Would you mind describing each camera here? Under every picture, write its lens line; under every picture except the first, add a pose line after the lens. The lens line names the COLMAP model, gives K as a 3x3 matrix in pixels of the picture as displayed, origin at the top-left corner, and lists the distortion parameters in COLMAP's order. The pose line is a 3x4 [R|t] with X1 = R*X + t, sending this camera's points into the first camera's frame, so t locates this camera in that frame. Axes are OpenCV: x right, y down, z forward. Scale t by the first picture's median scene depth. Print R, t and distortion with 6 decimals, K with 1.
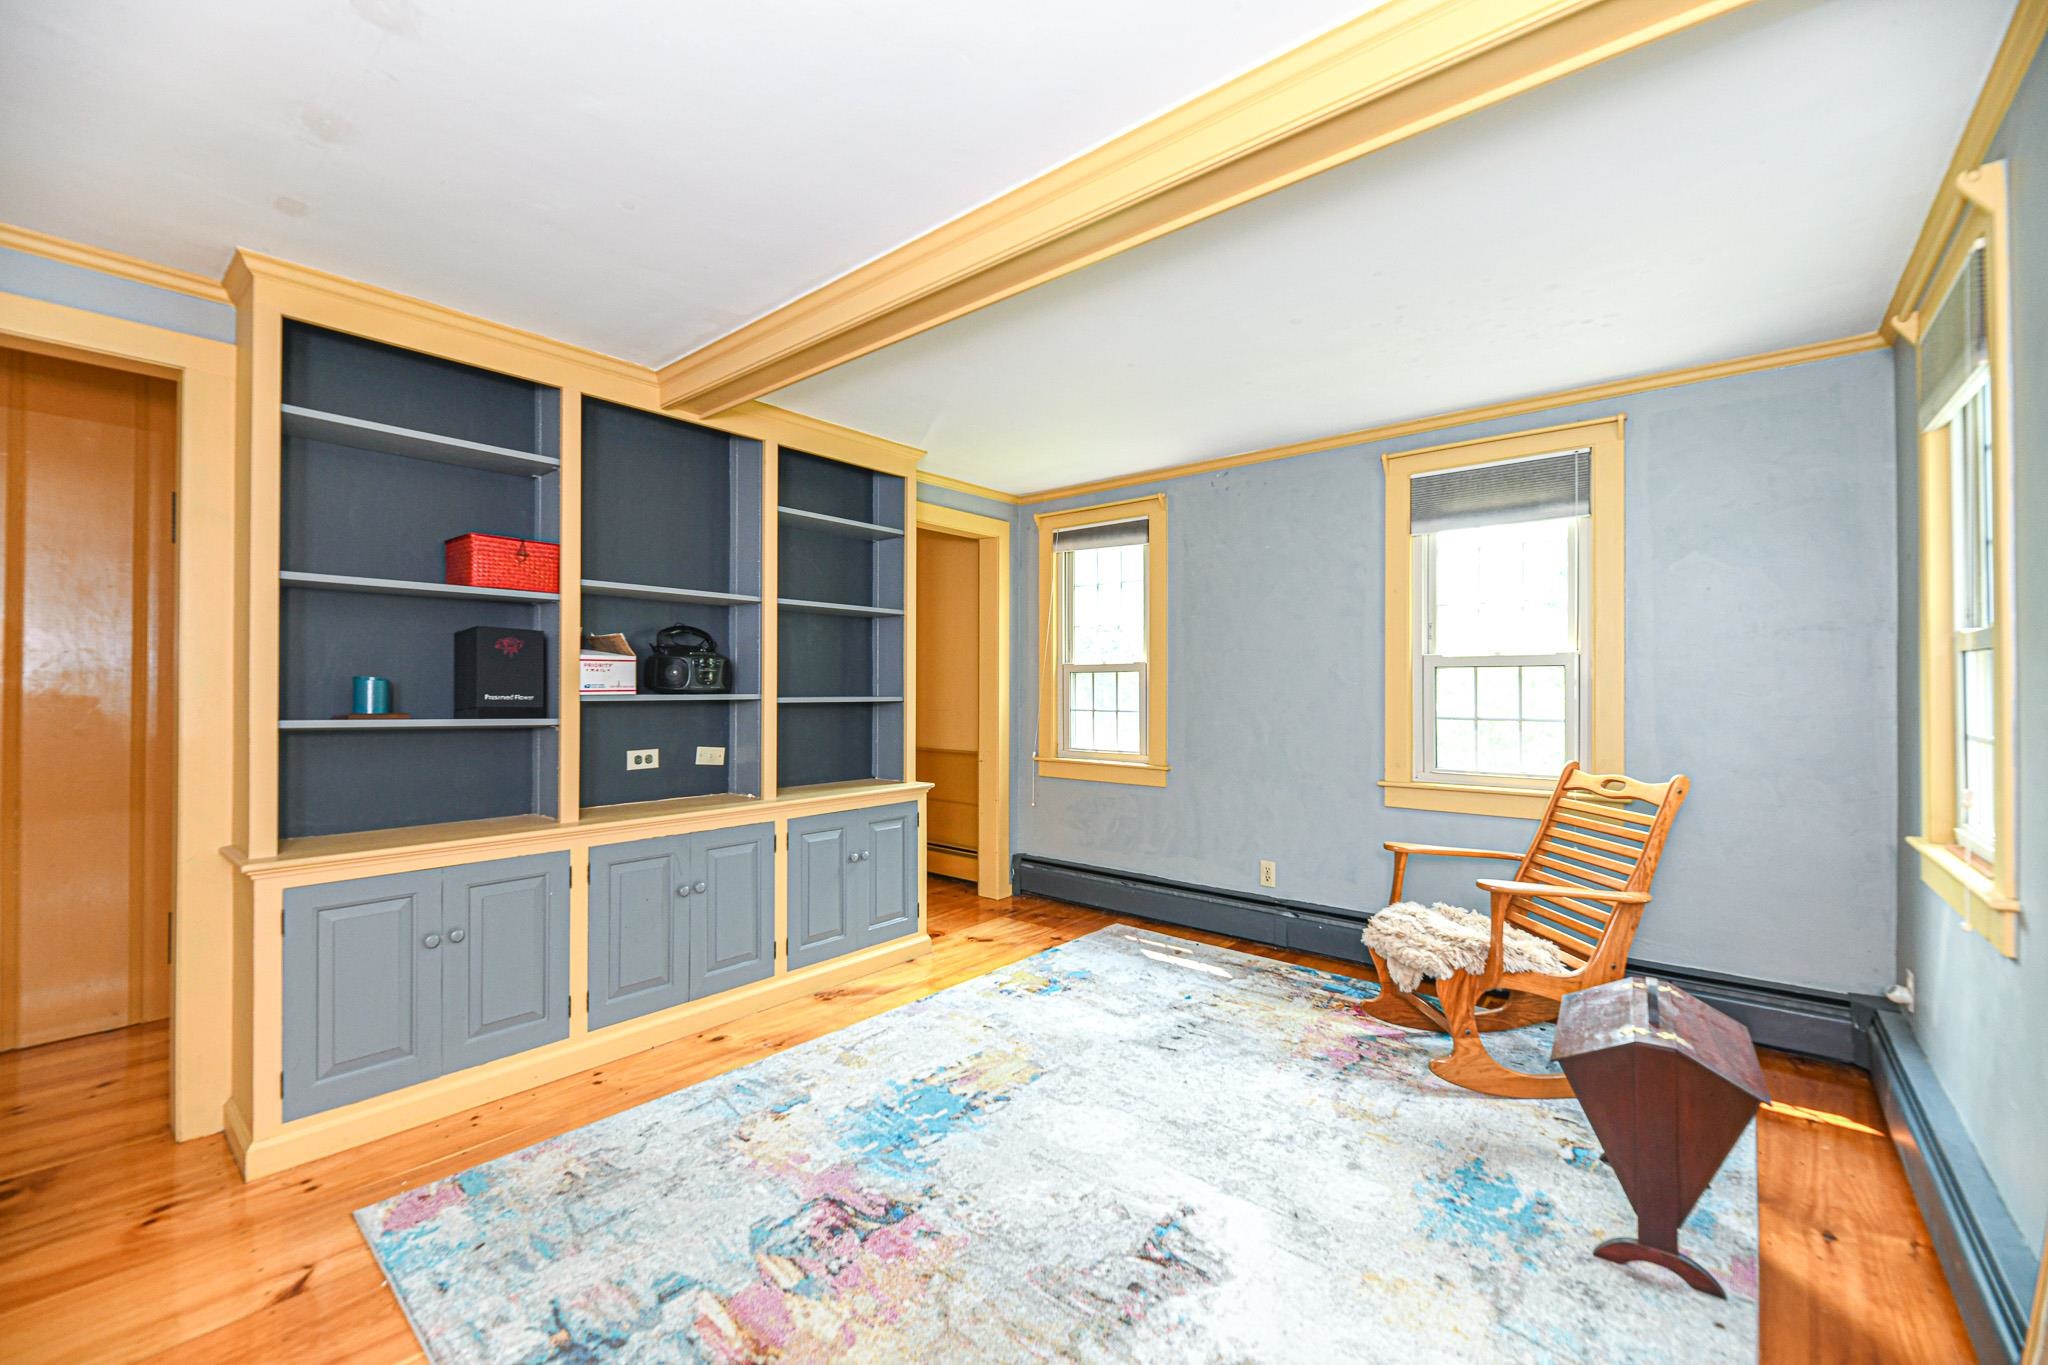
lens RADIAL K [[825.4, 0, 1020.2], [0, 825.4, 685.1], [0, 0, 1]] dist [0.001969, -0.003940]
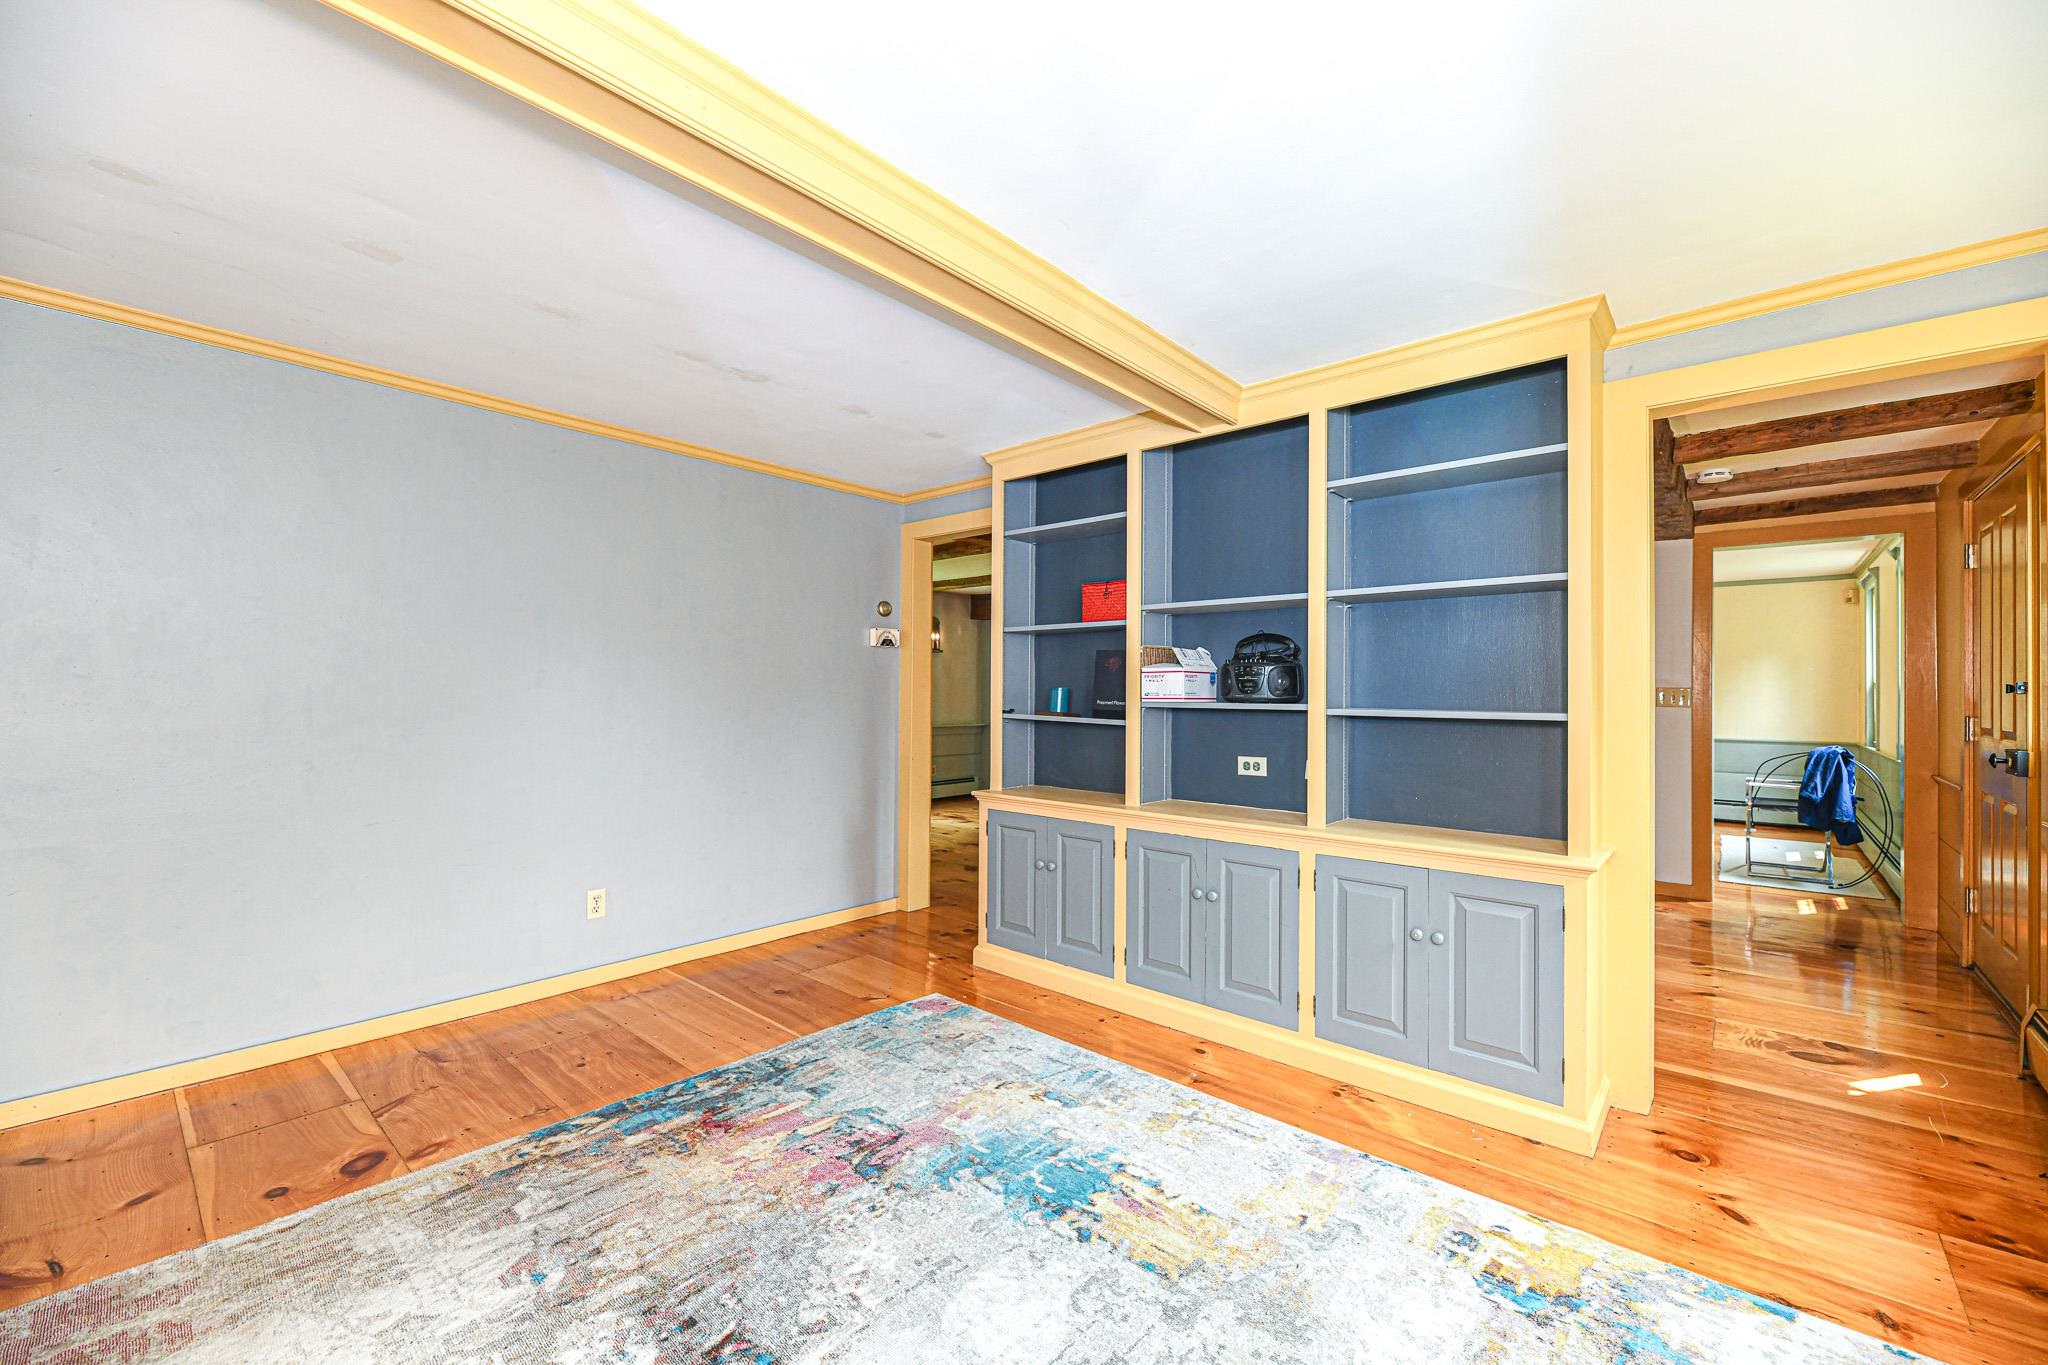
lens RADIAL K [[825.4, 0, 1029.8], [0, 825.4, 683.8], [0, 0, 1]] dist [0.001969, -0.003940]
pose [[-0.015728, -0.017370, -0.999725, 0.713526], [-0.008098, 0.999819, -0.017244, 0.009279], [0.999844, 0.007825, -0.015865, 0.919369]]
